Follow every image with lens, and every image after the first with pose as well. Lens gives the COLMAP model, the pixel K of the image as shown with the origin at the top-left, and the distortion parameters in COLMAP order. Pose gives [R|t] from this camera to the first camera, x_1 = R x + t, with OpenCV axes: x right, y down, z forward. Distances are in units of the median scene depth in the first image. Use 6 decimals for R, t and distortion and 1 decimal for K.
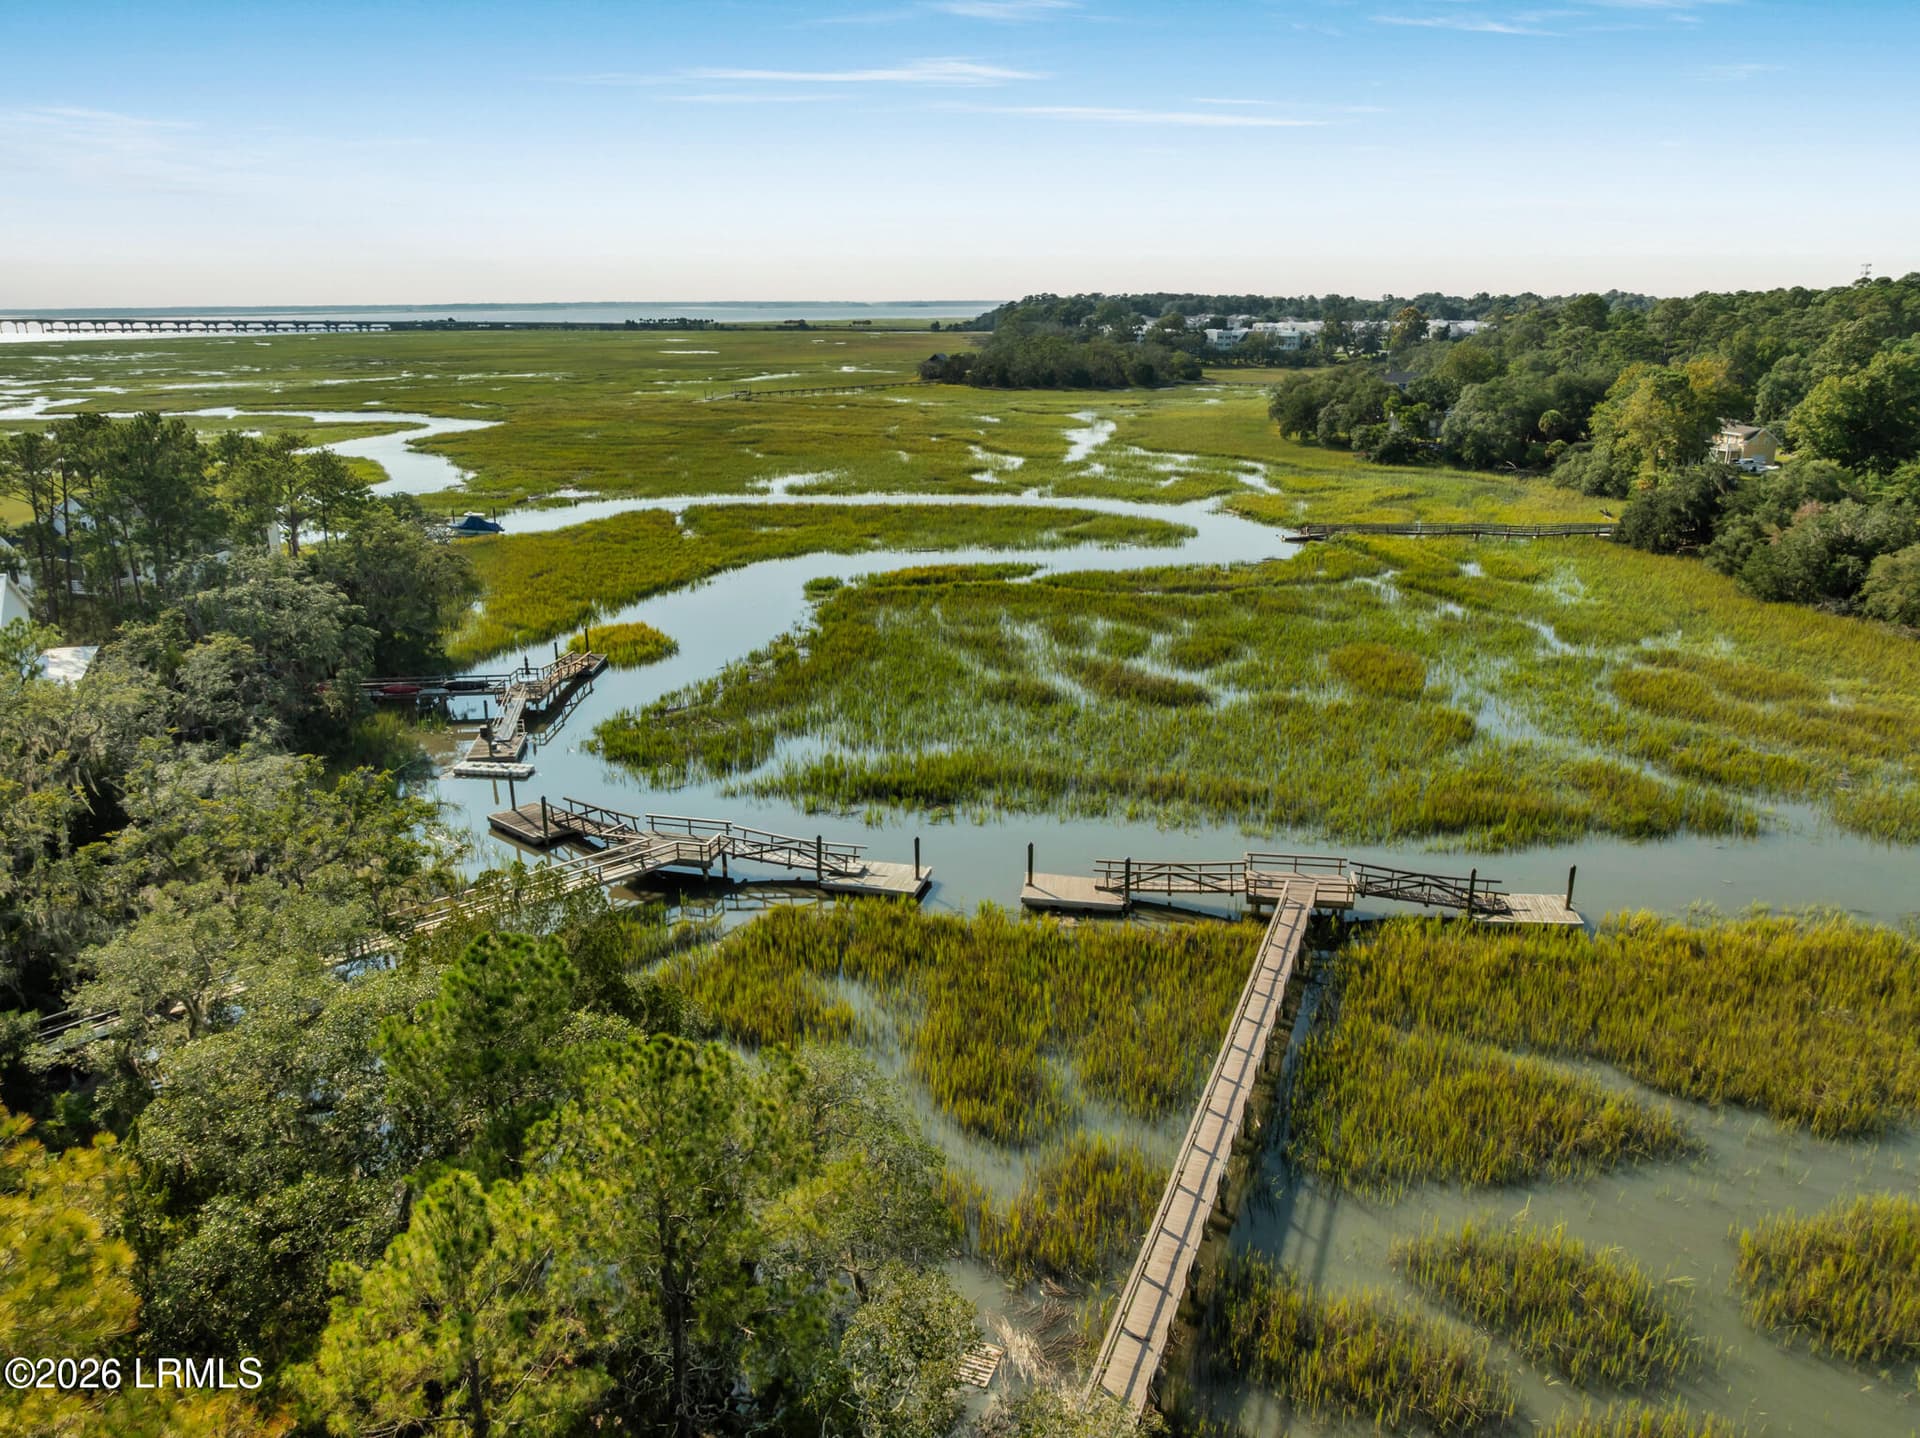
lens RADIAL K [[1373.4, 0, 960.0], [0, 1373.4, 719.0], [0, 0, 1]] dist [-0.041163, 0.007474]
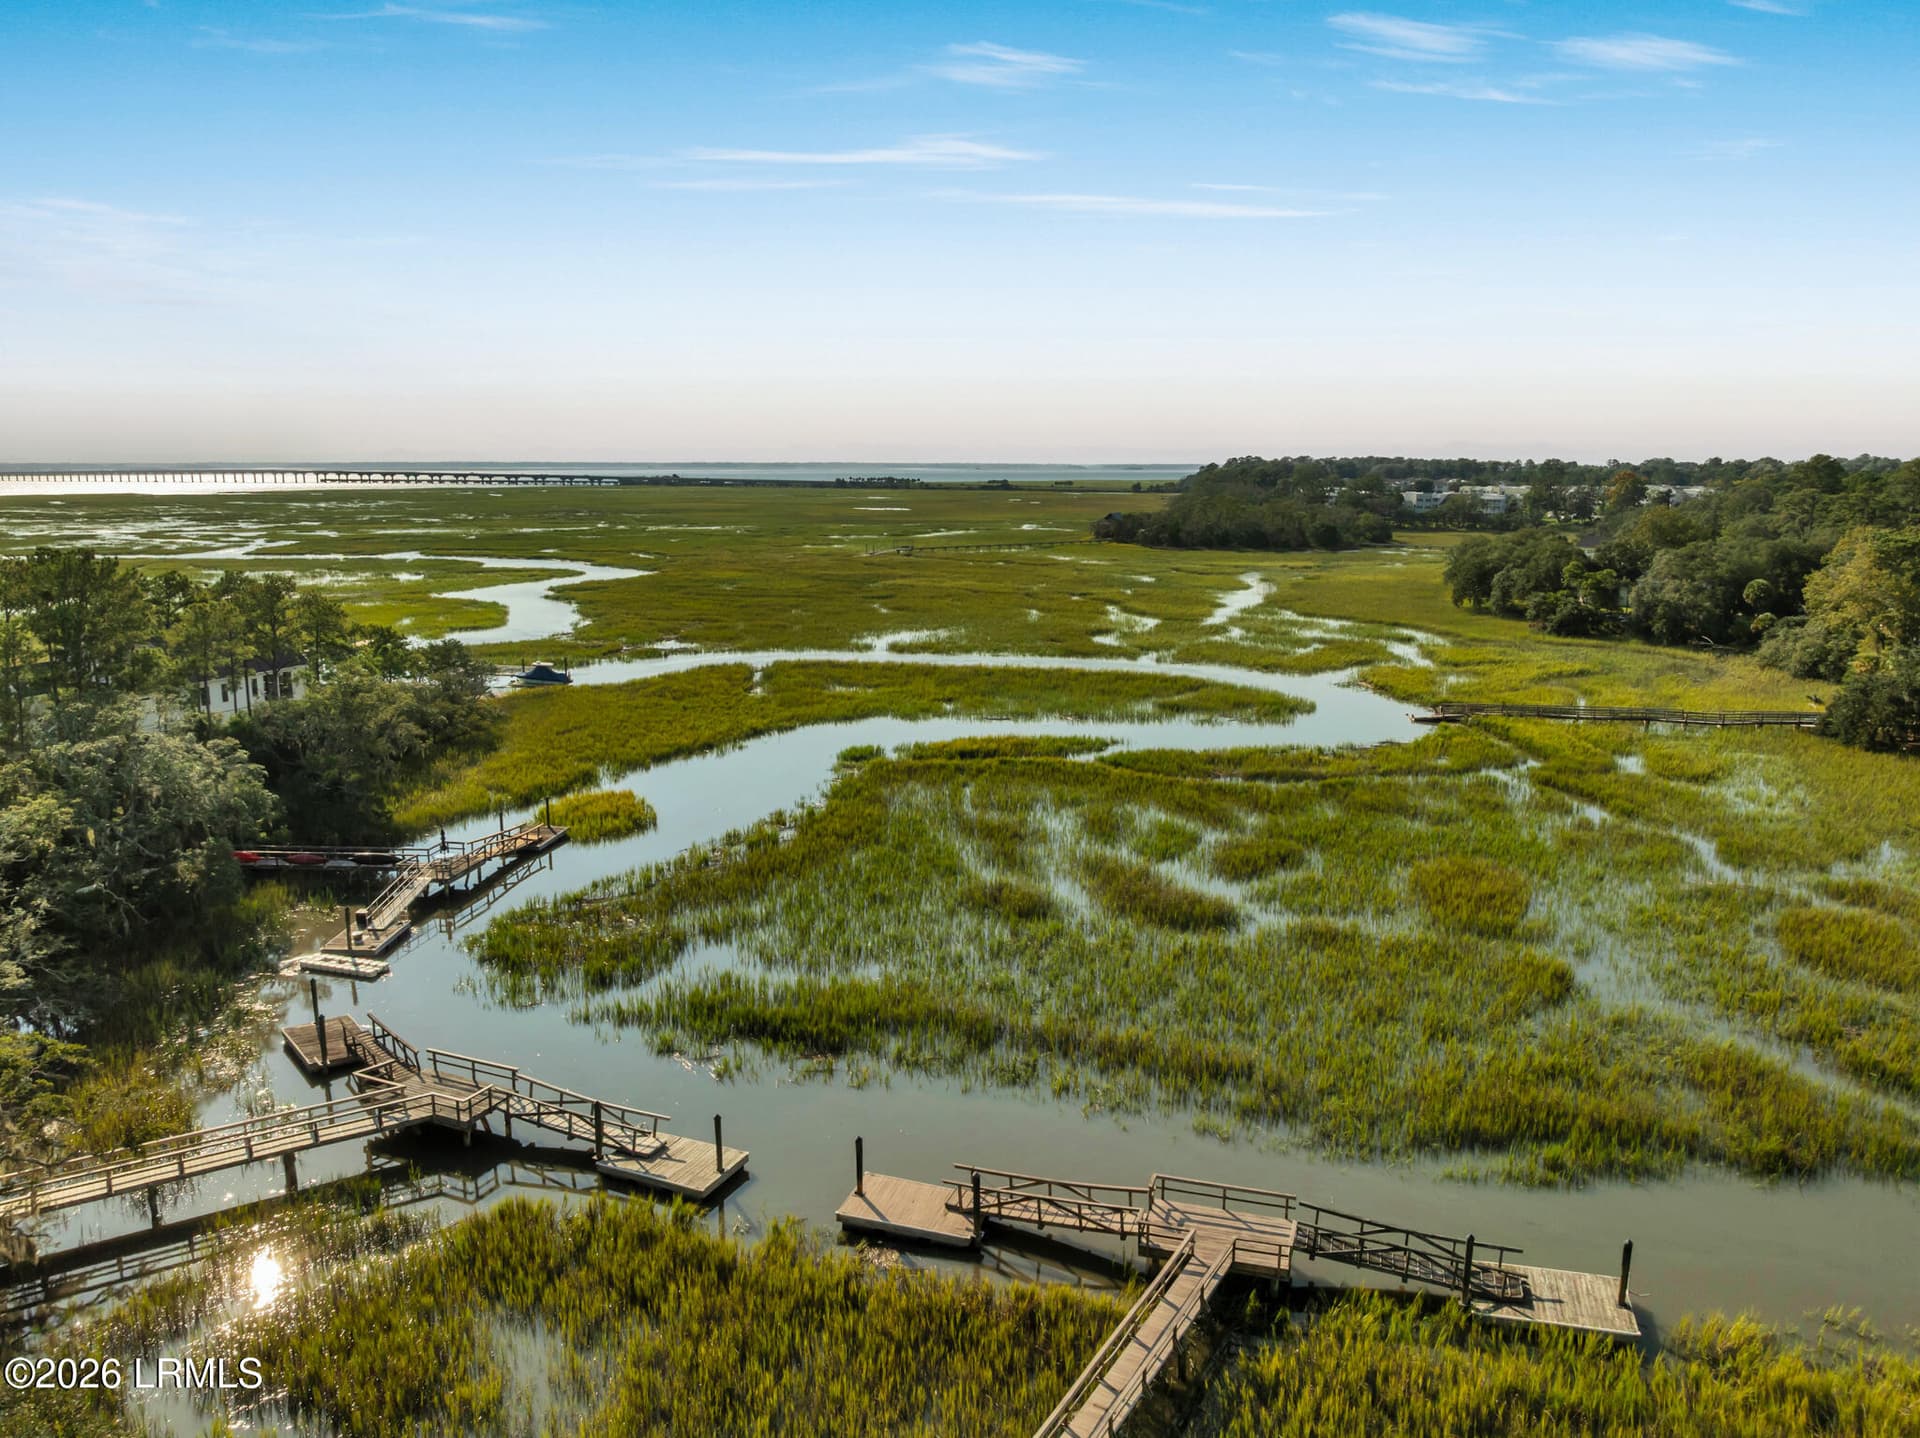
lens RADIAL K [[1373.4, 0, 960.0], [0, 1373.4, 719.0], [0, 0, 1]] dist [-0.041163, 0.007474]
pose [[0.987770, 0.034317, -0.152096, 0.095401], [-0.051199, 0.992776, -0.108513, -0.025426], [0.147273, 0.114973, 0.982391, 0.118553]]
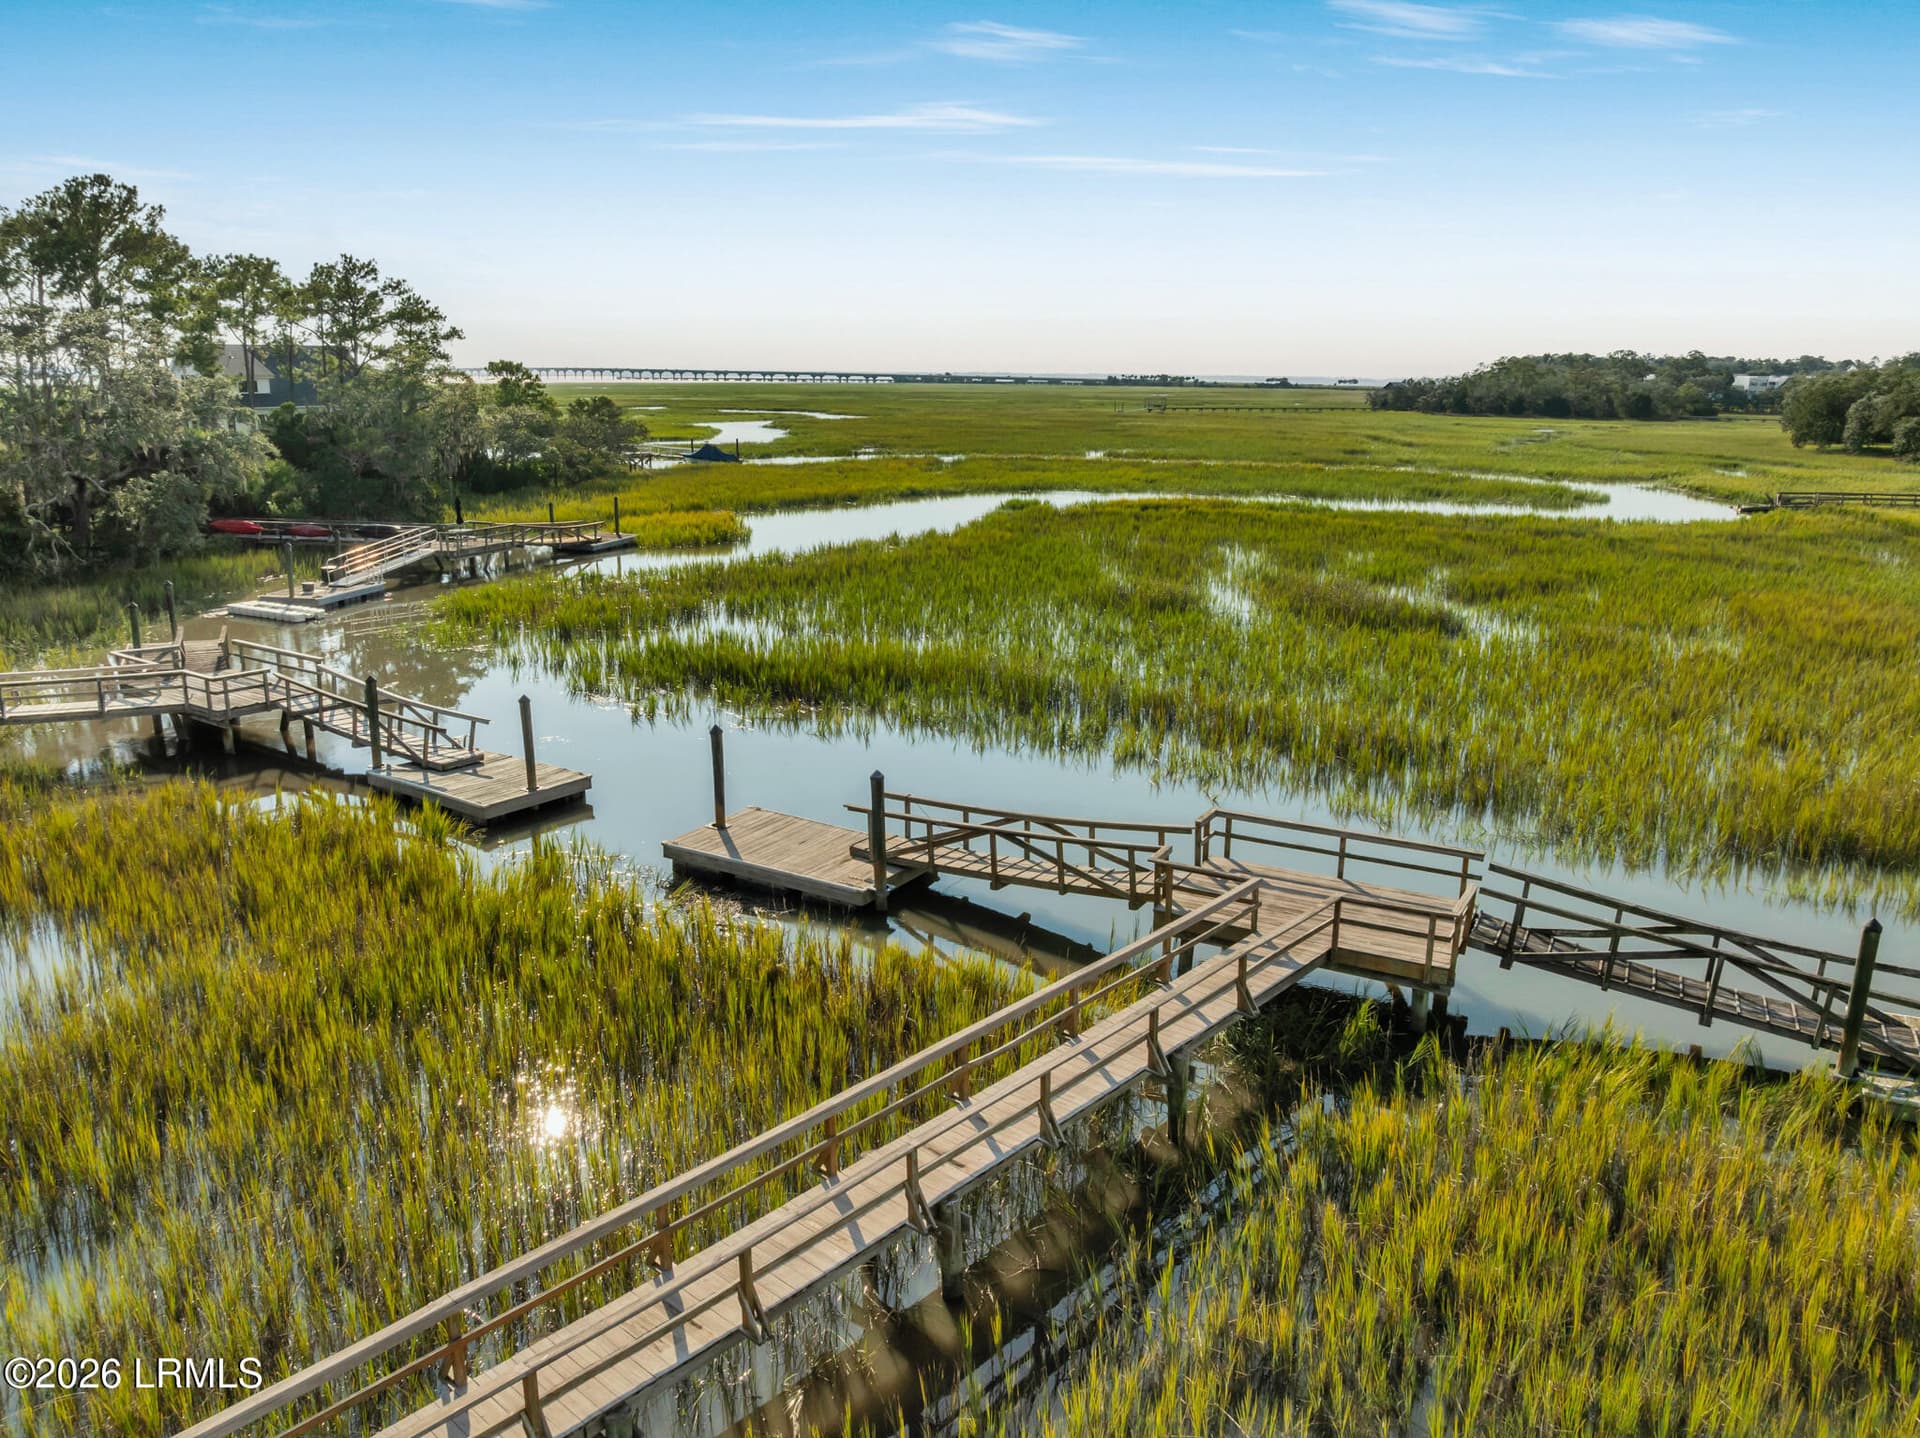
lens RADIAL K [[1360.5, 0, 960.0], [0, 1360.5, 719.0], [0, 0, 1]] dist [-0.045113, 0.026195]
pose [[0.936651, 0.096182, -0.336800, 0.122447], [-0.113570, 0.993006, -0.032264, 0.042560], [0.331342, 0.068470, 0.941023, 0.283031]]
